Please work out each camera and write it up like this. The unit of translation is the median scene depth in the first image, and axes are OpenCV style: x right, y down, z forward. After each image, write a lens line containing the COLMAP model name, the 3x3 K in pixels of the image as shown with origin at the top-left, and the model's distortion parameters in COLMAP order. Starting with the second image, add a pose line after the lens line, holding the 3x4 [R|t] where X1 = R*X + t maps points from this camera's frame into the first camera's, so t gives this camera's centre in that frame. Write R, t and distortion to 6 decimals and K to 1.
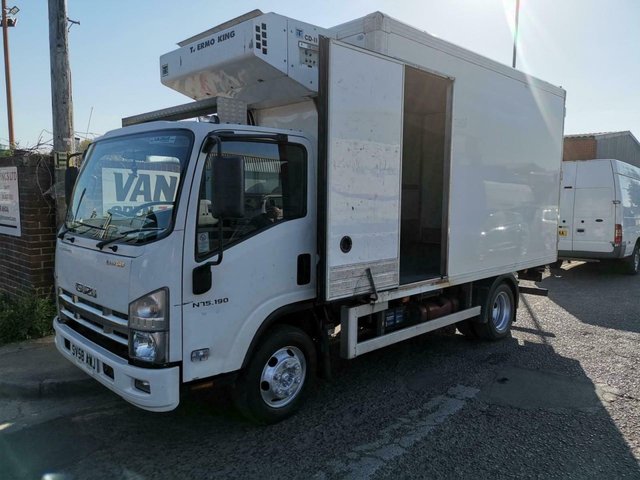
lens RADIAL K [[478.9, 0, 320.5], [0, 478.9, 235.1], [0, 0, 1]] dist [0.127795, -0.168531]
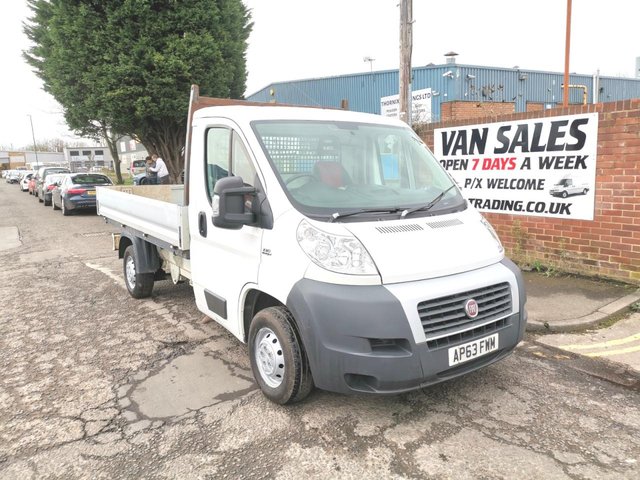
lens RADIAL K [[490.4, 0, 321.1], [0, 490.4, 237.3], [0, 0, 1]] dist [0.064918, -0.068162]
pose [[-0.245051, 0.155070, -0.957028, 0.849257], [-0.035889, 0.984998, 0.168792, -0.065542], [0.968846, 0.075709, -0.235809, 1.006736]]
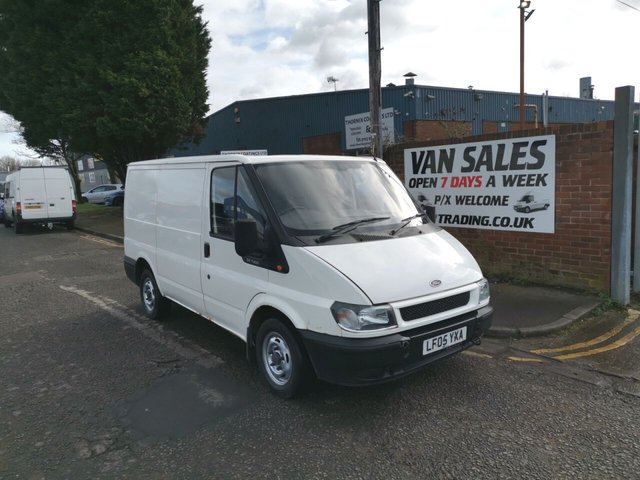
lens RADIAL K [[490.4, 0, 321.1], [0, 490.4, 237.3], [0, 0, 1]] dist [0.064918, -0.068162]
pose [[-0.169363, 0.128793, -0.977102, 0.893166], [-0.026157, 0.990488, 0.135091, -0.073493], [0.985207, 0.048438, -0.164383, 0.978518]]
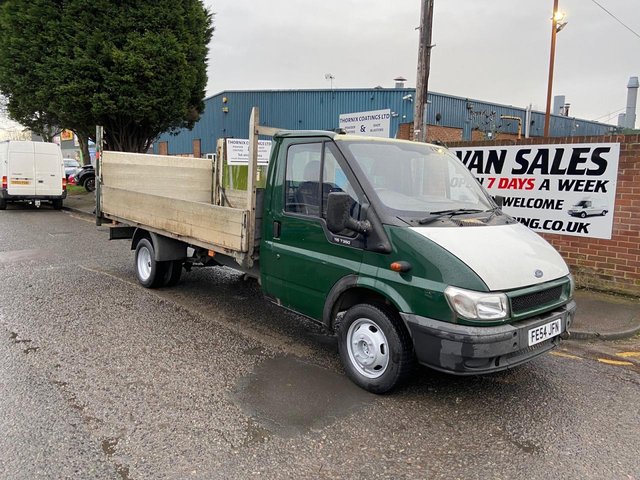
lens RADIAL K [[478.9, 0, 320.5], [0, 478.9, 235.1], [0, 0, 1]] dist [0.127795, -0.168531]
pose [[-0.097433, 0.122407, -0.987686, 0.886411], [-0.096494, 0.986570, 0.131788, -0.042418], [0.990553, 0.108146, -0.084313, 0.768677]]
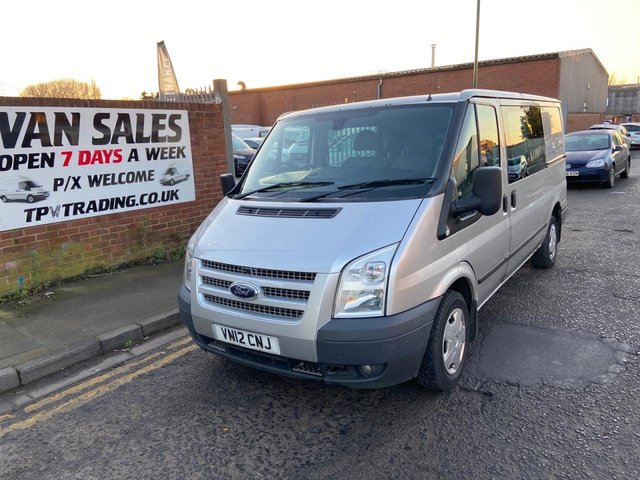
lens RADIAL K [[478.9, 0, 320.5], [0, 478.9, 235.1], [0, 0, 1]] dist [0.127795, -0.168531]
pose [[0.995485, -0.063134, 0.070876, 0.026298], [0.053552, 0.990095, 0.129784, -0.006597], [-0.078368, -0.125403, 0.989006, 0.157905]]
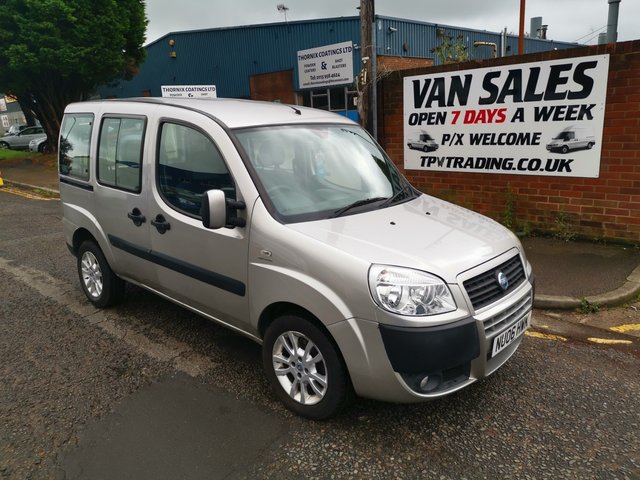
lens RADIAL K [[490.4, 0, 321.1], [0, 490.4, 237.3], [0, 0, 1]] dist [0.064918, -0.068162]
pose [[-0.047704, 0.233702, -0.971137, 0.689370], [-0.029938, 0.971473, 0.235254, -0.043491], [0.998413, 0.040297, -0.039346, 0.847872]]
